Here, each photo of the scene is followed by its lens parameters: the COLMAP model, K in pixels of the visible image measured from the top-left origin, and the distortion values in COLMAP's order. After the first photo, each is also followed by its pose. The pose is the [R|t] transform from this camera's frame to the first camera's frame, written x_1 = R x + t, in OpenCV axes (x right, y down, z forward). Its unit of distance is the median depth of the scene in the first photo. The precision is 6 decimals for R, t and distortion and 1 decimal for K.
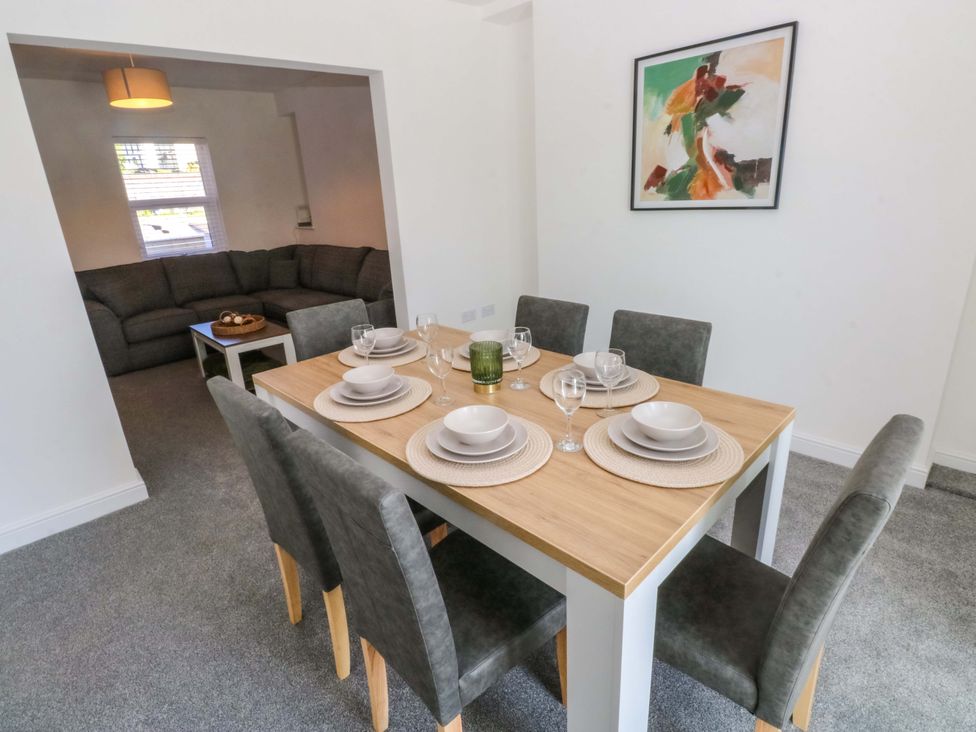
lens RADIAL K [[508.3, 0, 491.4], [0, 508.3, 364.6], [0, 0, 1]] dist [-0.006131, -0.010867]
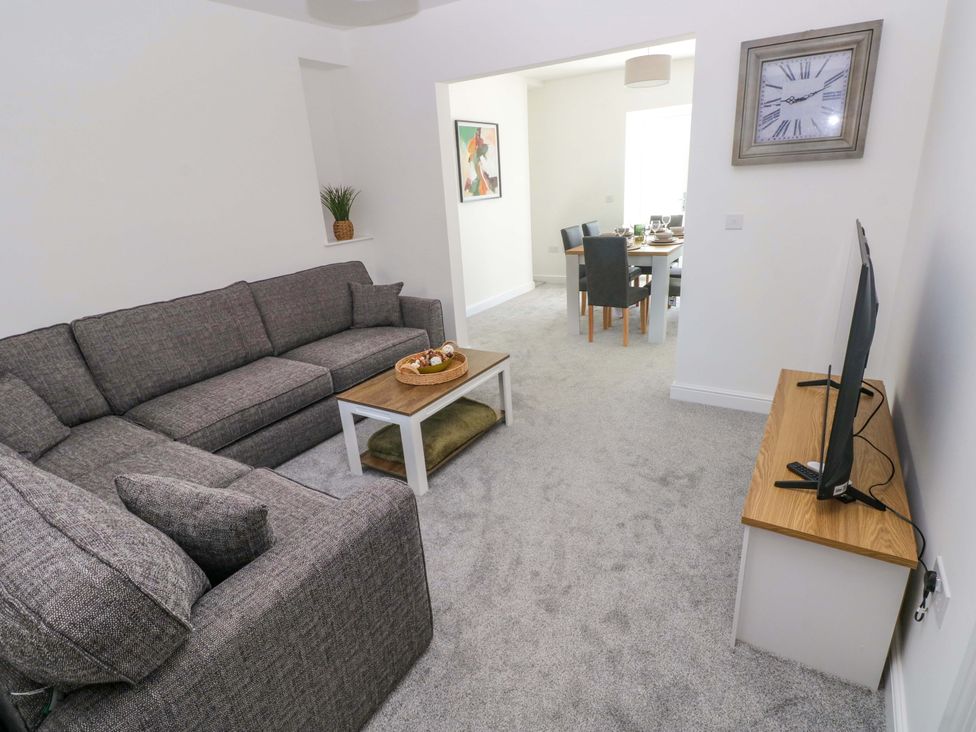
lens RADIAL K [[508.3, 0, 489.8], [0, 508.3, 369.5], [0, 0, 1]] dist [-0.006131, -0.010867]
pose [[-0.231355, -0.270804, 0.934420, -1.829435], [0.393324, 0.852445, 0.344431, -0.443704], [-0.889815, 0.447216, -0.090703, 1.559065]]
